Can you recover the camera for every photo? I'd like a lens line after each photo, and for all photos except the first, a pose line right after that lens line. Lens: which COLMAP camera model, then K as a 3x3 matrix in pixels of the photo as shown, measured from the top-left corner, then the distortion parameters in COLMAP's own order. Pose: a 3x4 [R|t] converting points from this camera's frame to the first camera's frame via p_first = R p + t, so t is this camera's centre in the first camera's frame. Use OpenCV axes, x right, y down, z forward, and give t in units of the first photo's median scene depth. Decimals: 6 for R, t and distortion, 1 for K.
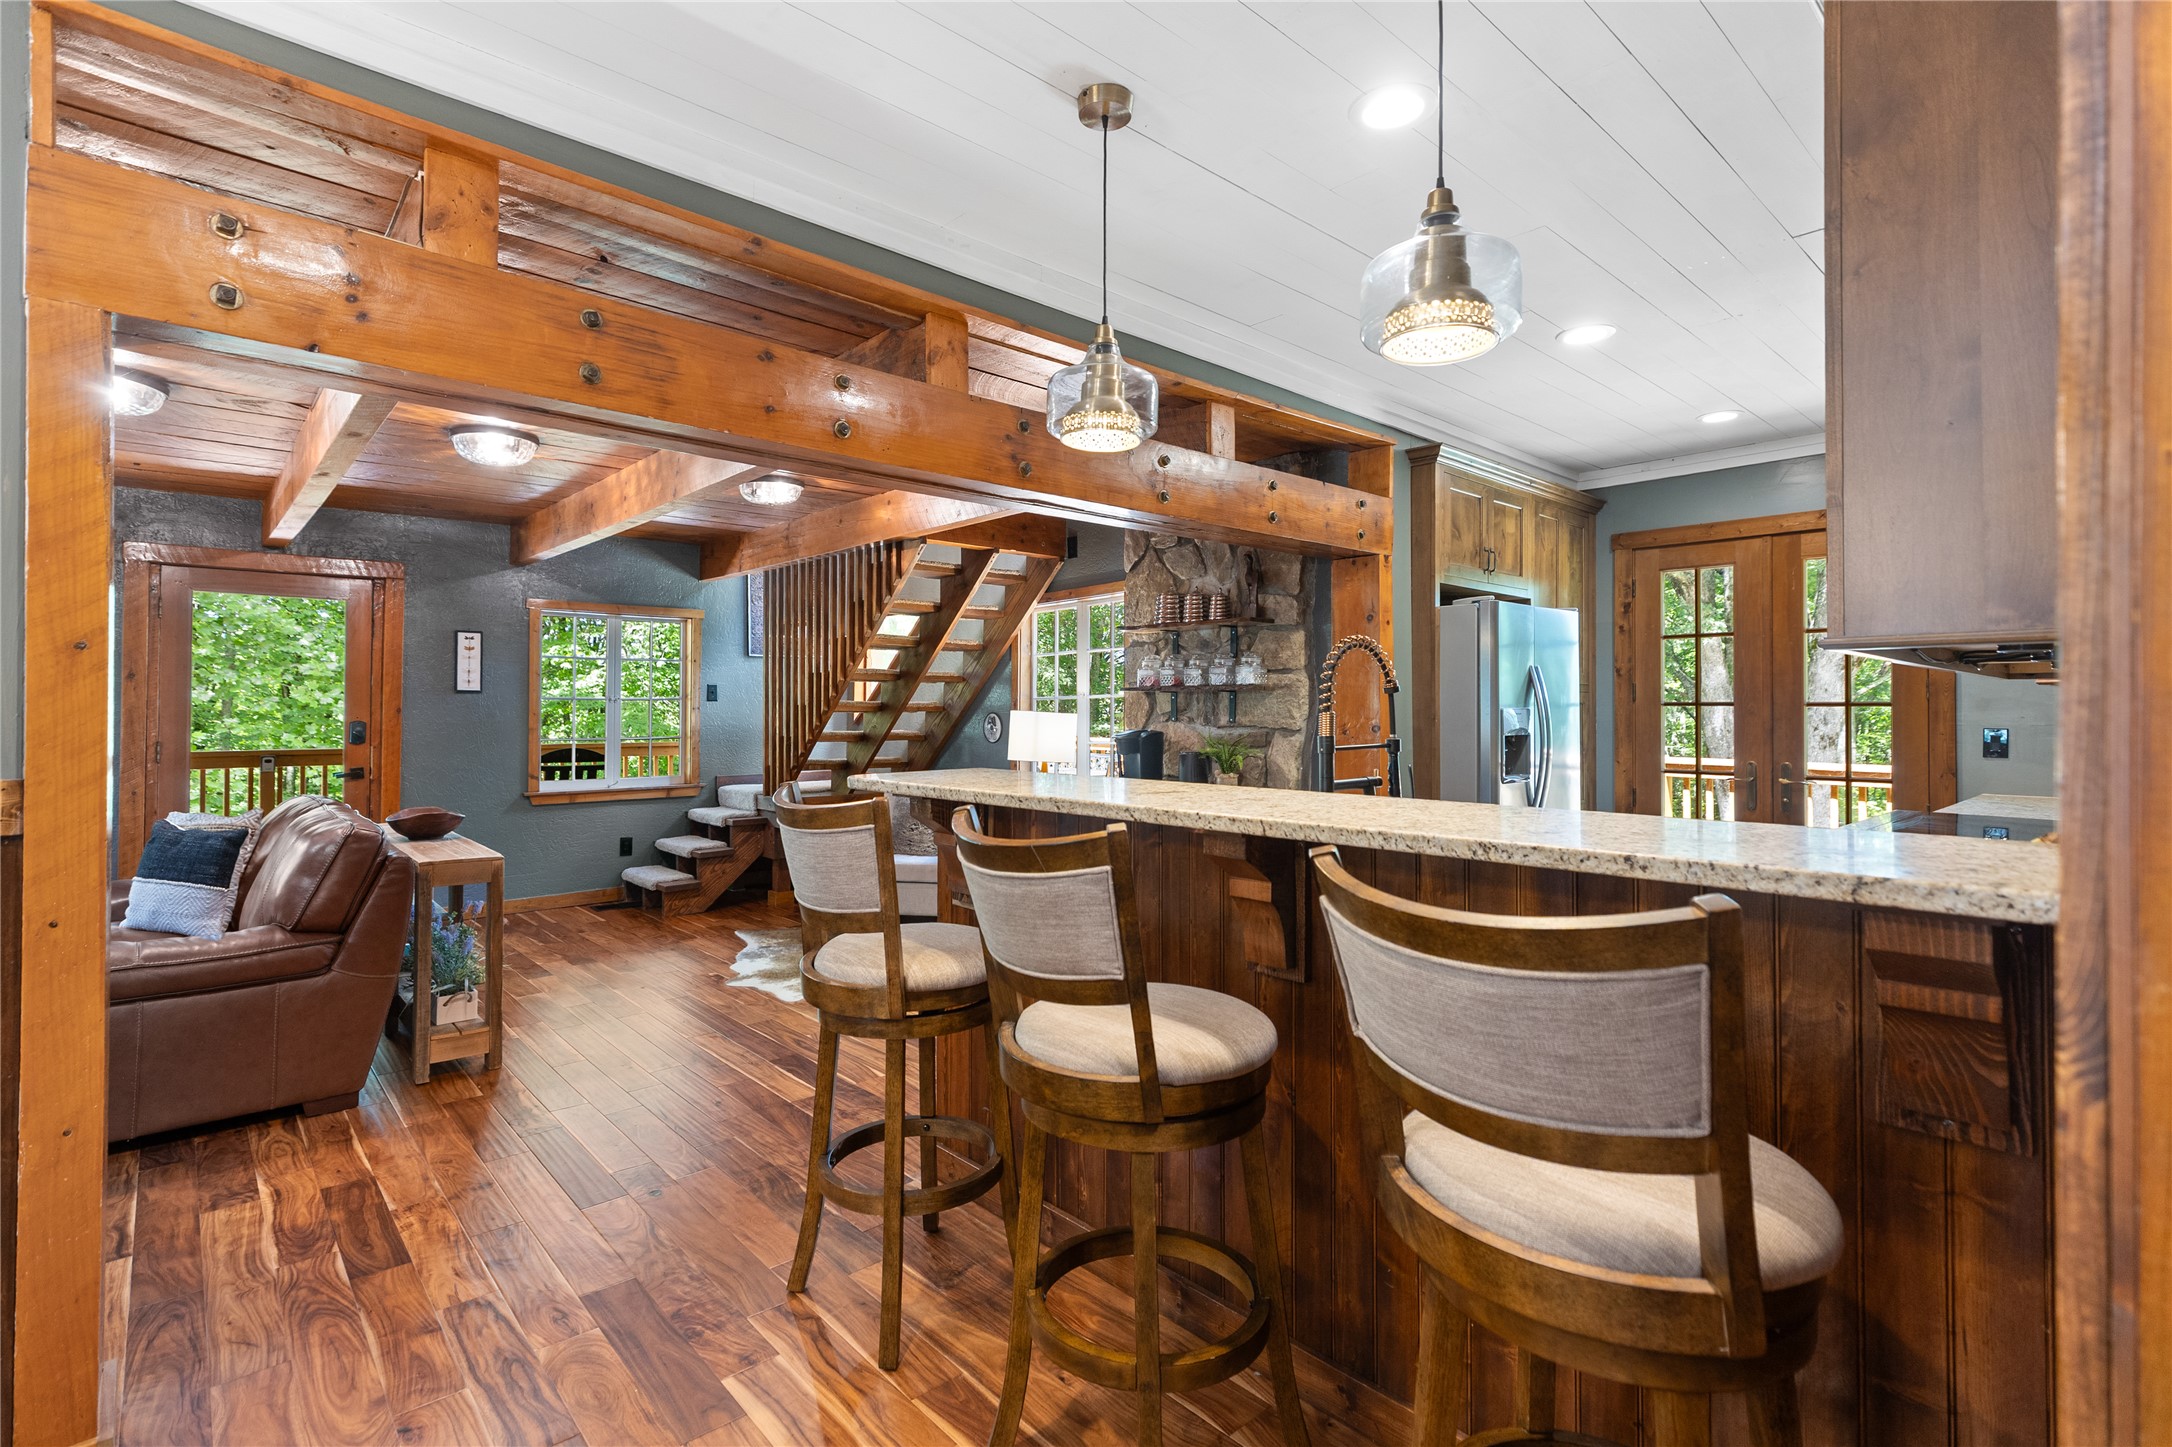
lens RADIAL K [[1039.2, 0, 1065.0], [0, 1039.2, 694.7], [0, 0, 1]] dist [0.000967, -0.000059]
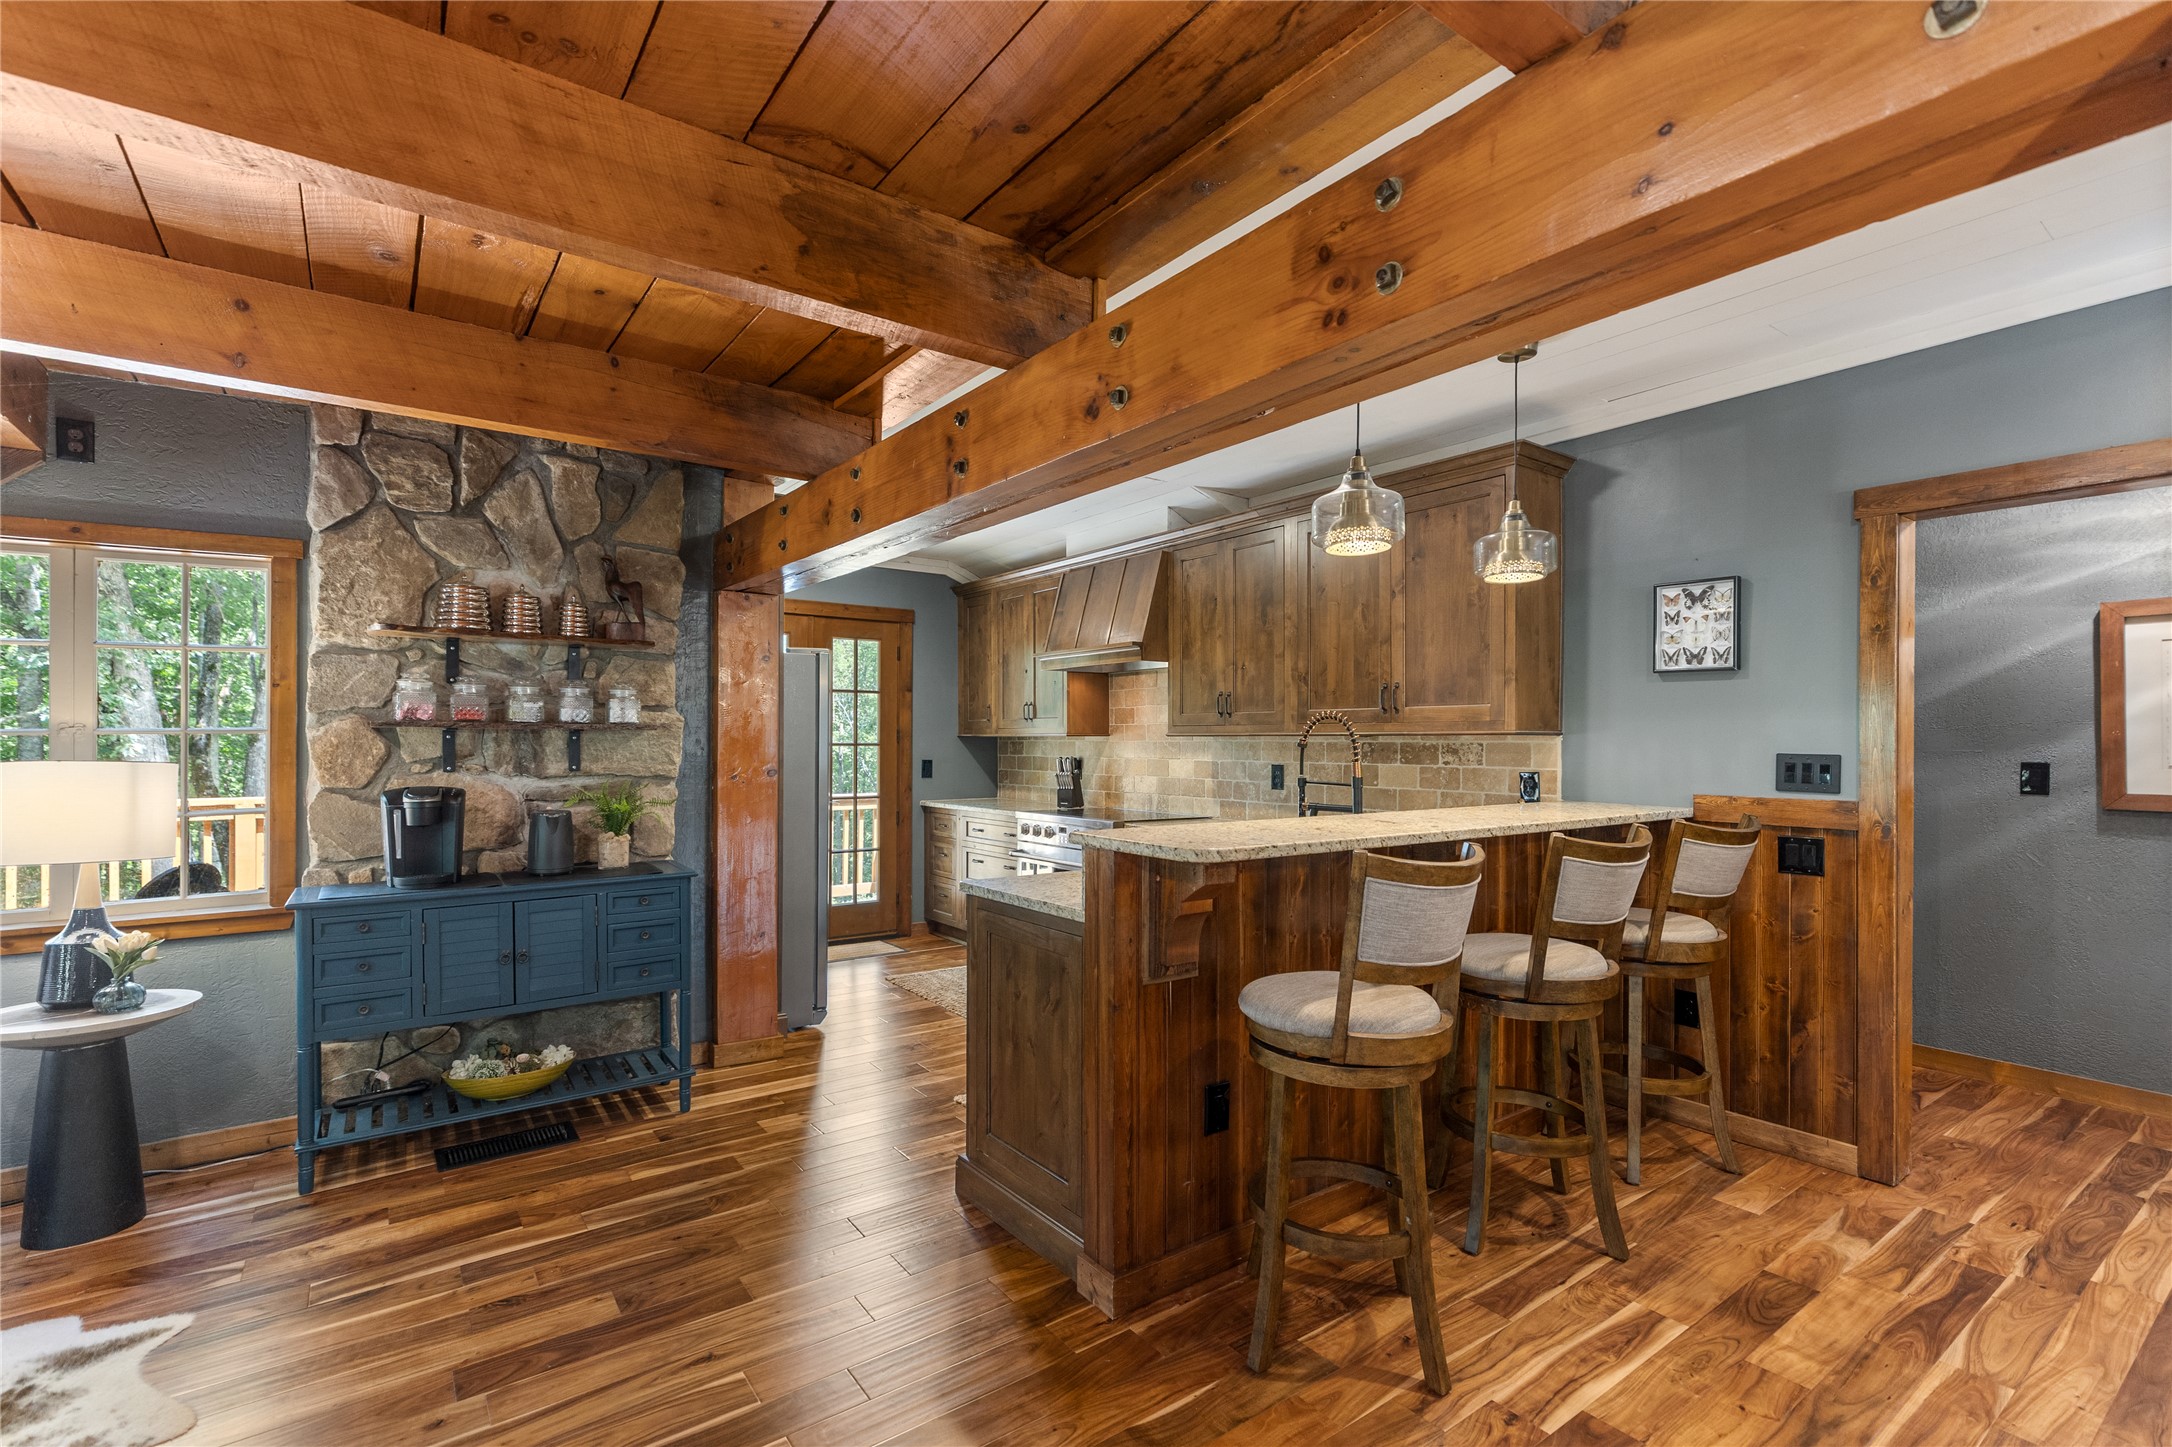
lens RADIAL K [[976.6, 0, 1075.7], [0, 976.6, 739.4], [0, 0, 1]] dist [0.004306, 0.000170]
pose [[0.085808, 0.000398, 0.996312, -0.429003], [-0.018555, 0.999827, 0.001199, -0.003497], [-0.996139, -0.018589, 0.085800, 0.459126]]
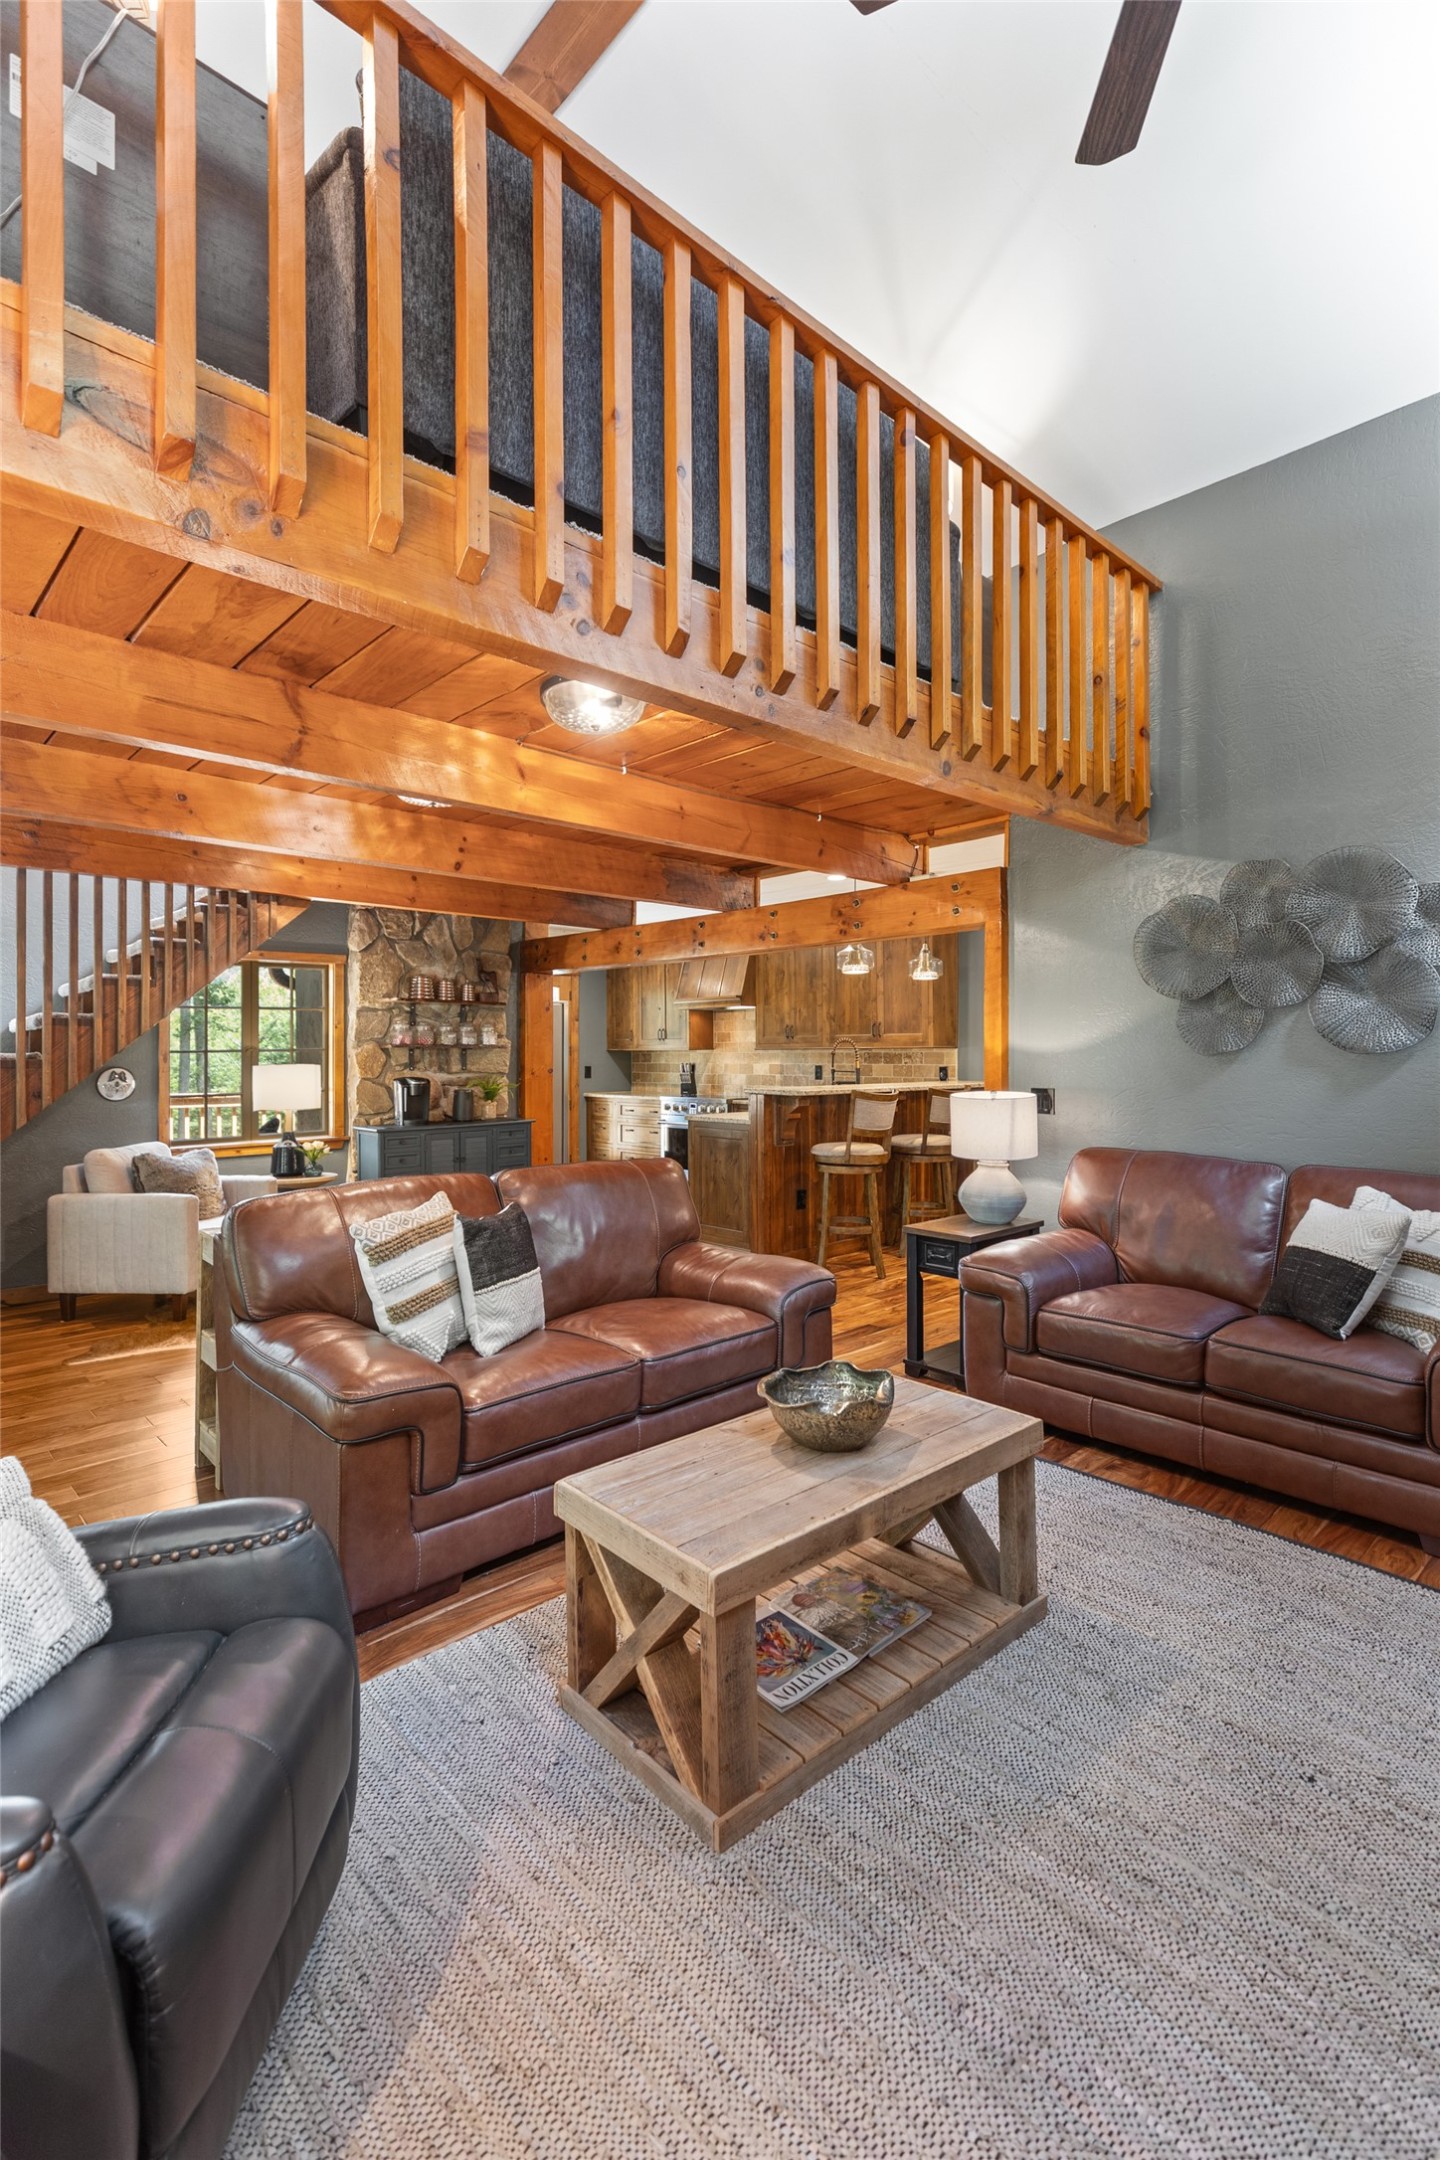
lens RADIAL K [[984.9, 0, 738.0], [0, 984.9, 1040.0], [0, 0, 1]] dist [0.008512, 0.000048]
pose [[-0.051054, 0.012818, 0.998614, -1.026315], [-0.012056, 0.999837, -0.013450, -0.001164], [-0.998623, -0.012726, -0.050891, 0.550844]]
